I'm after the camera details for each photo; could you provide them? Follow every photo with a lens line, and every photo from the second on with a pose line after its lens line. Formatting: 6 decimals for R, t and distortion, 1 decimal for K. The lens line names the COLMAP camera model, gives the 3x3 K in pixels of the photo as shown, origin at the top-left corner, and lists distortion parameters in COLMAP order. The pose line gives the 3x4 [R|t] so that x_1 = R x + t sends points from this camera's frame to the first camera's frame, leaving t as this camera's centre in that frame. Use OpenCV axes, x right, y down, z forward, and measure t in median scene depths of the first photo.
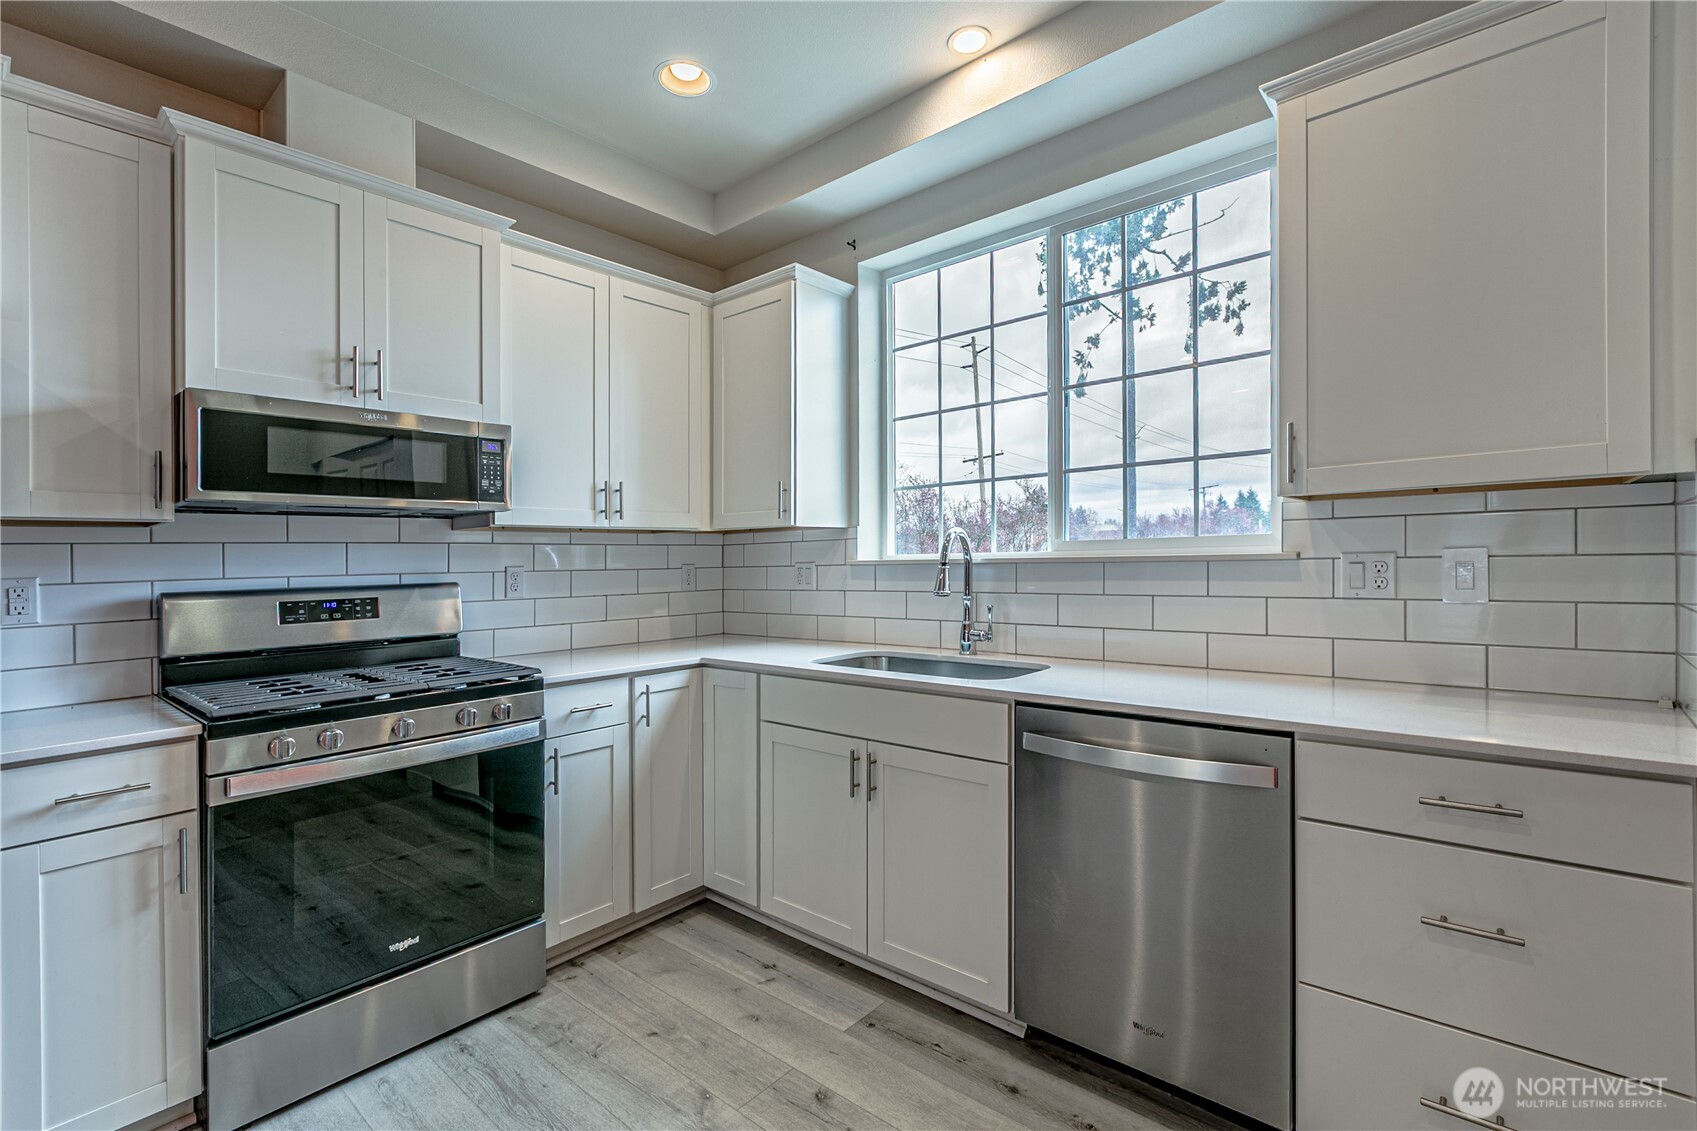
lens RADIAL K [[800.8, 0, 815.9], [0, 800.8, 565.4], [0, 0, 1]] dist [-0.001650, -0.000480]
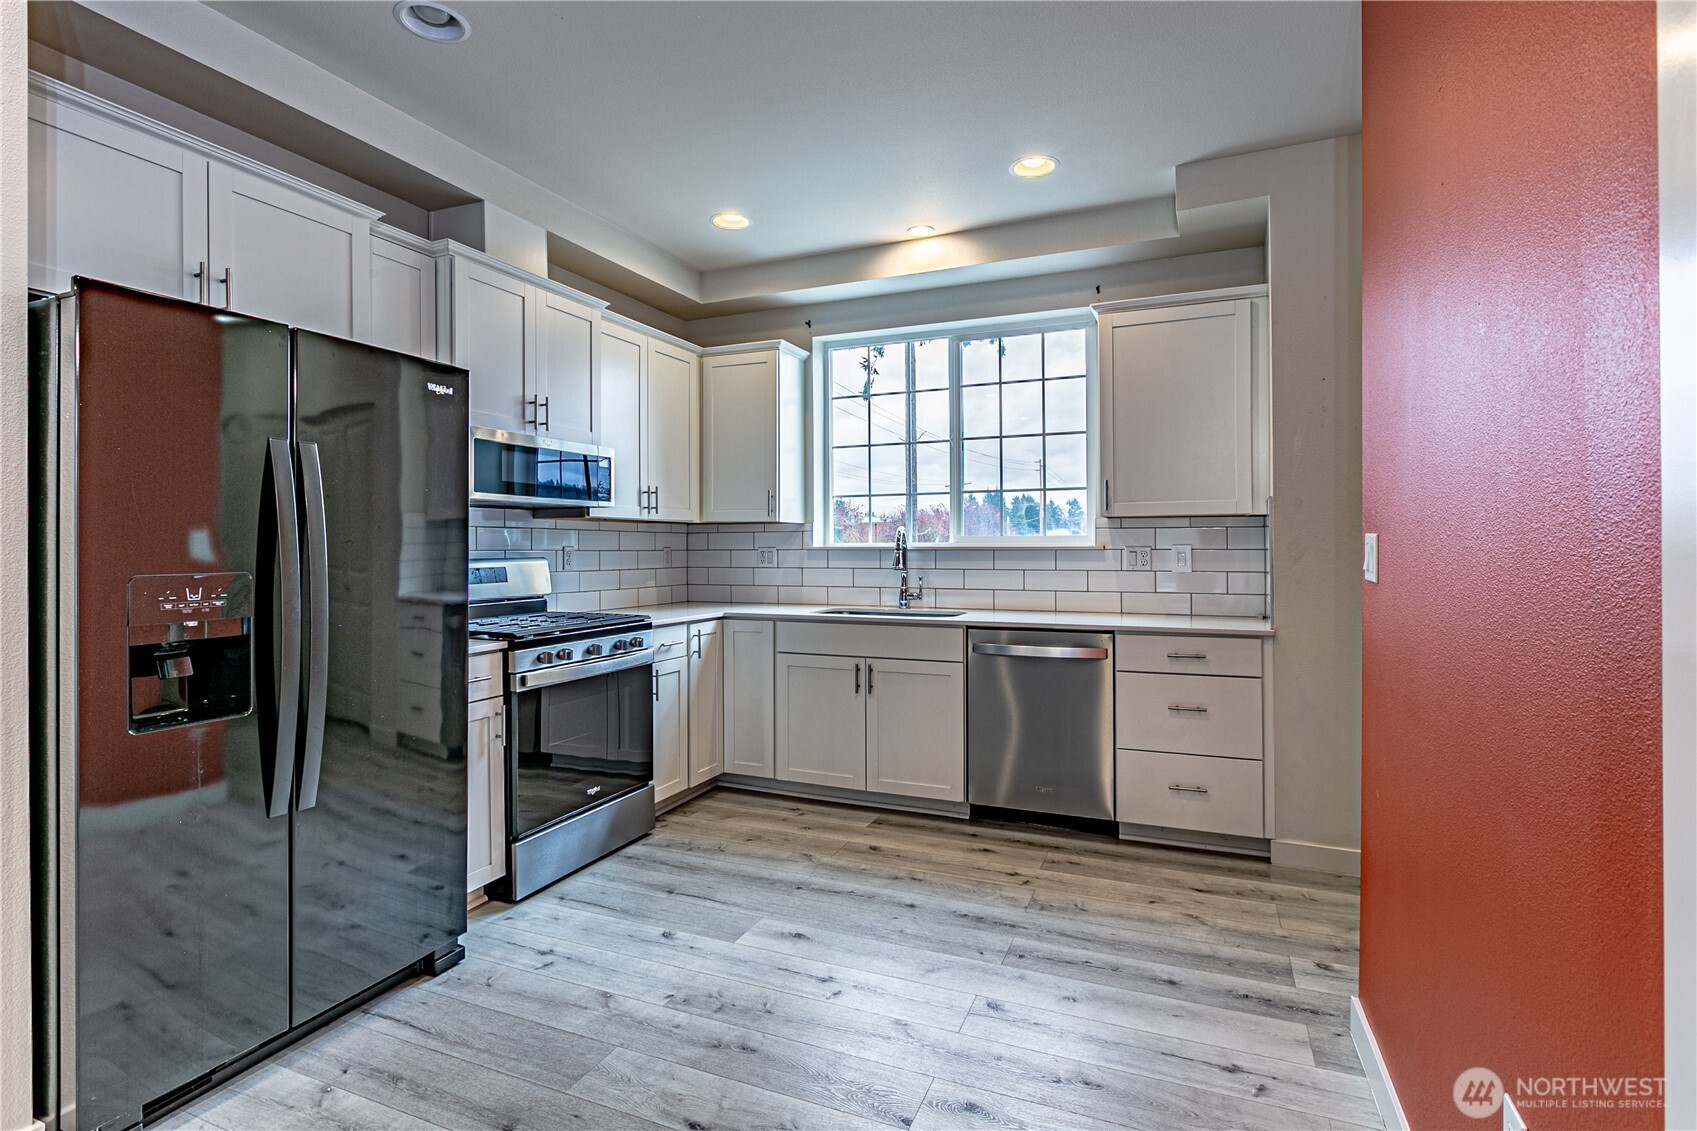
lens RADIAL K [[913.2, 0, 739.9], [0, 913.2, 522.2], [0, 0, 1]] dist [-0.000287, -0.003132]
pose [[0.970288, 0.024079, 0.240752, -0.597721], [-0.015431, 0.999168, -0.037744, 0.017933], [-0.241461, 0.032907, 0.969852, -0.696295]]
